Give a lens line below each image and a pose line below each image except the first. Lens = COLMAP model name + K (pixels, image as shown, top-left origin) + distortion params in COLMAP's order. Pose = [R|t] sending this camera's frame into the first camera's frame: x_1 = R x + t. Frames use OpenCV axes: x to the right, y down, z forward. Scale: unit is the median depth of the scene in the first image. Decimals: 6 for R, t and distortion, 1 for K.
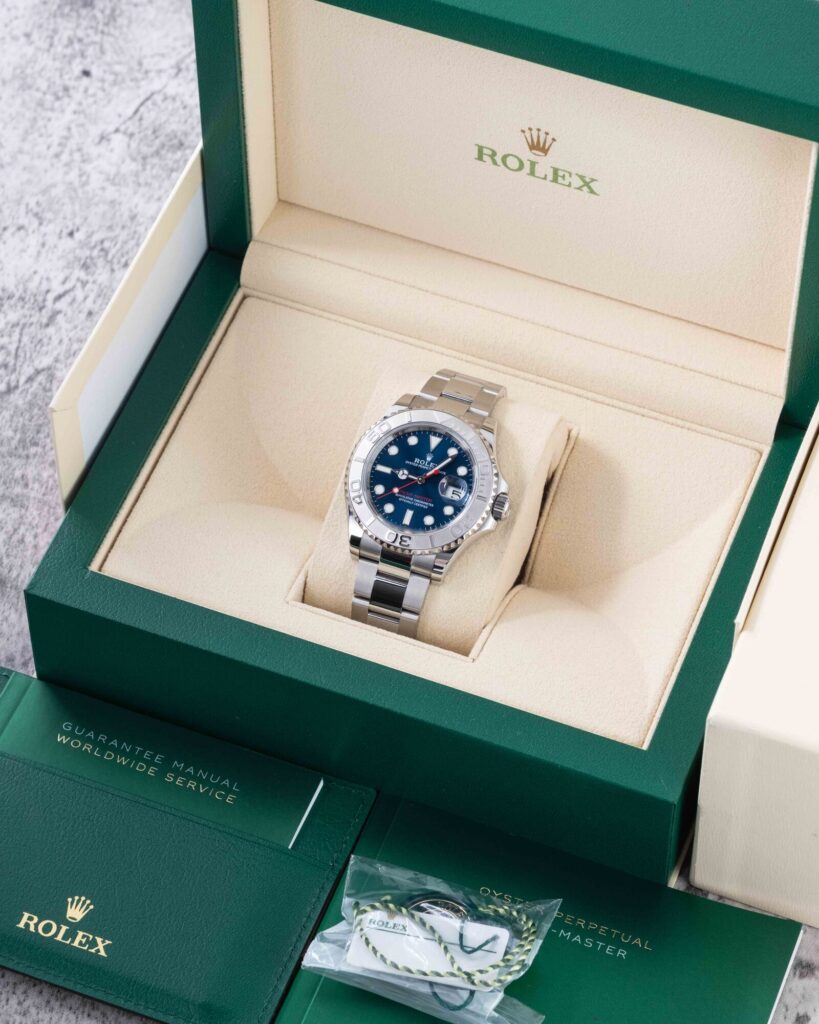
lens RADIAL K [[3549.1, 0, 409.5], [0, 3549.1, 512.0], [0, 0, 1]] dist [0.177412, 2.366588]
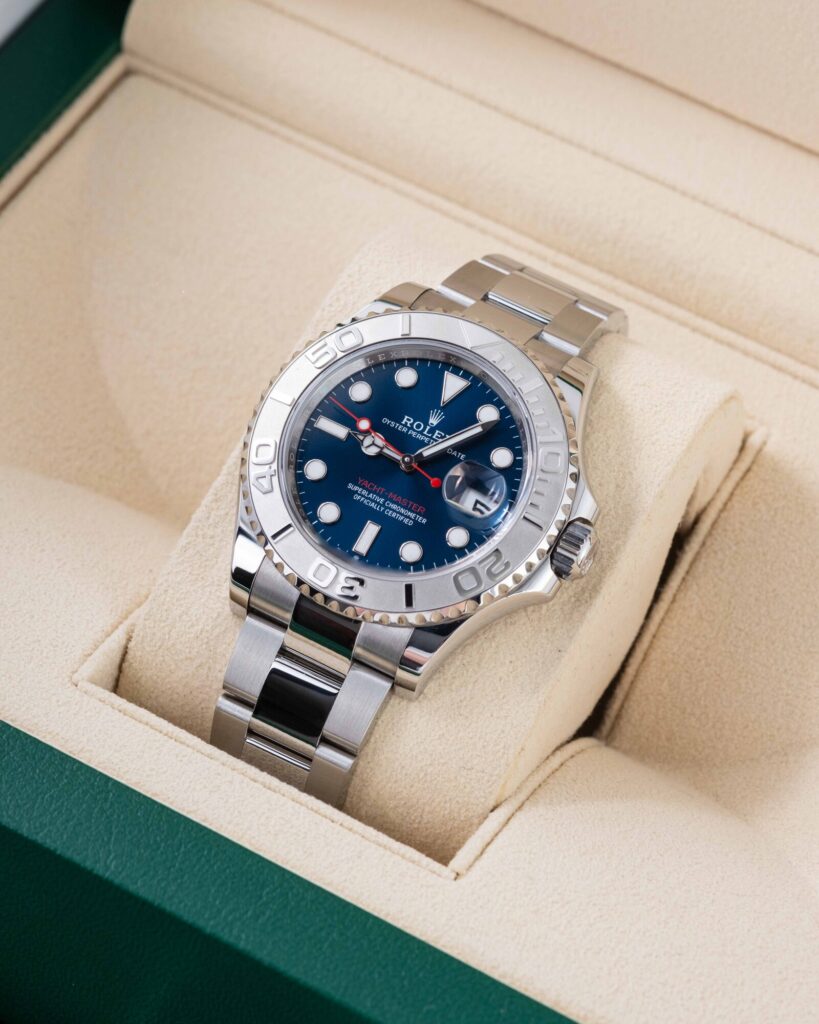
lens RADIAL K [[3549.1, 0, 409.5], [0, 3549.1, 512.0], [0, 0, 1]] dist [0.177412, 2.366588]
pose [[0.985950, 0.160580, -0.046004, 0.025157], [-0.164088, 0.982616, -0.086837, 0.036421], [0.031260, 0.093166, 0.995160, 0.547881]]
